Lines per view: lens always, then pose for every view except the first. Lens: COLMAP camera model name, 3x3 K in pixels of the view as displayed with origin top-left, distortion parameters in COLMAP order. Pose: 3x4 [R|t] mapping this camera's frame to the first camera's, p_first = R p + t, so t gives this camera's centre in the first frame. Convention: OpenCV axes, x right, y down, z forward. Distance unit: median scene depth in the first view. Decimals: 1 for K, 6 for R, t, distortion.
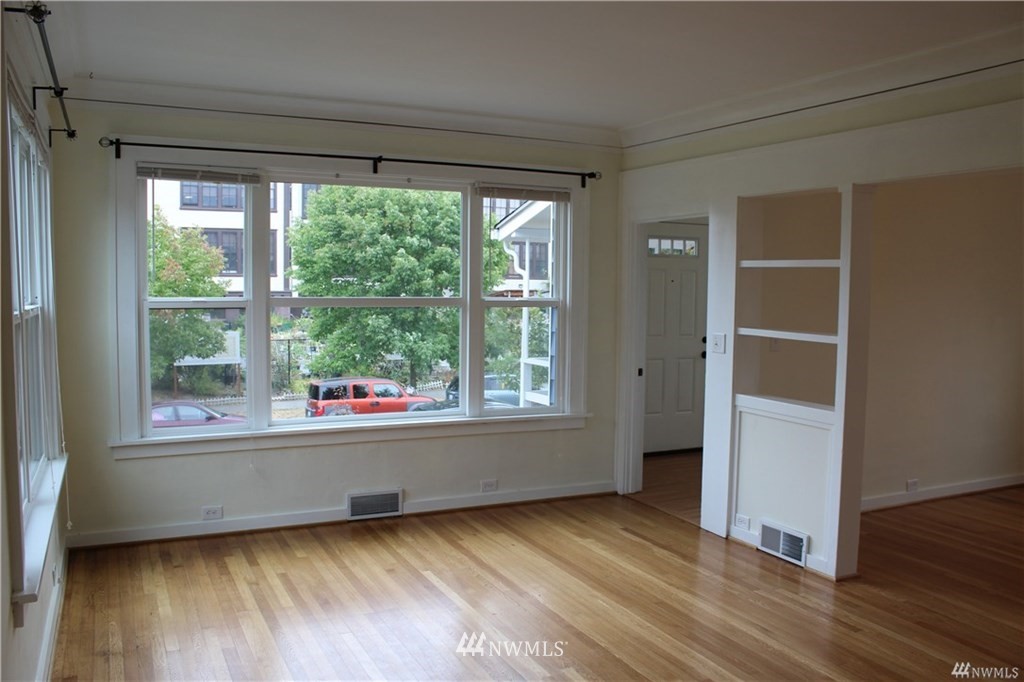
lens RADIAL K [[848.0, 0, 511.8], [0, 848.0, 356.0], [0, 0, 1]] dist [-0.165323, 0.151664]
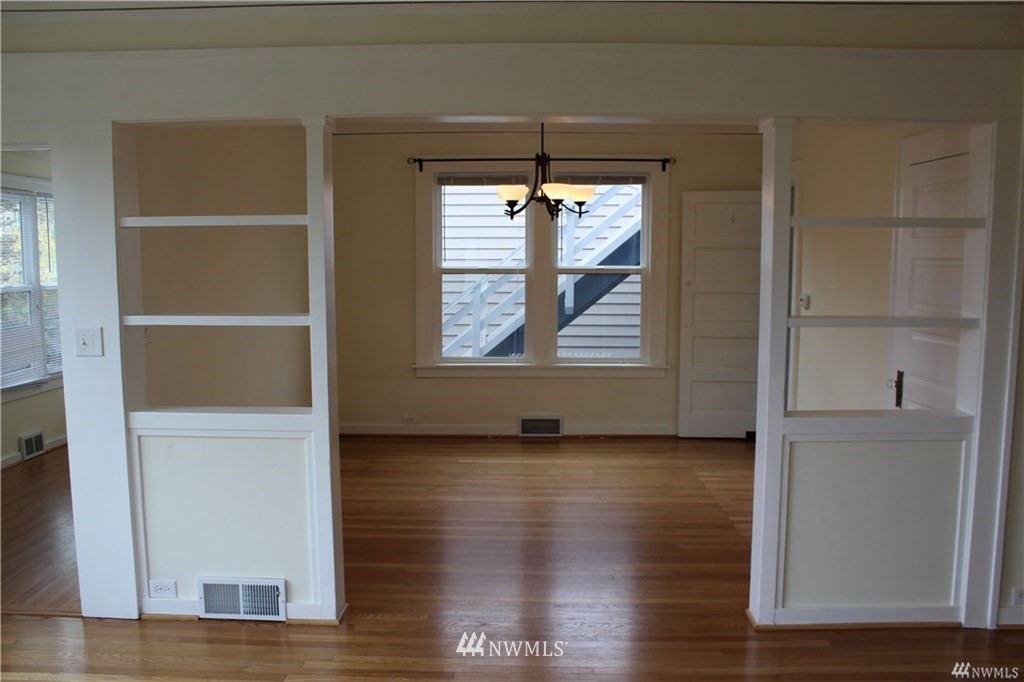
lens RADIAL K [[848.0, 0, 511.8], [0, 848.0, 356.0], [0, 0, 1]] dist [-0.165323, 0.151664]
pose [[0.465300, -0.108089, 0.878529, -0.186817], [0.083005, 0.993471, 0.078268, -0.029071], [-0.881253, 0.036504, 0.471233, 0.428810]]
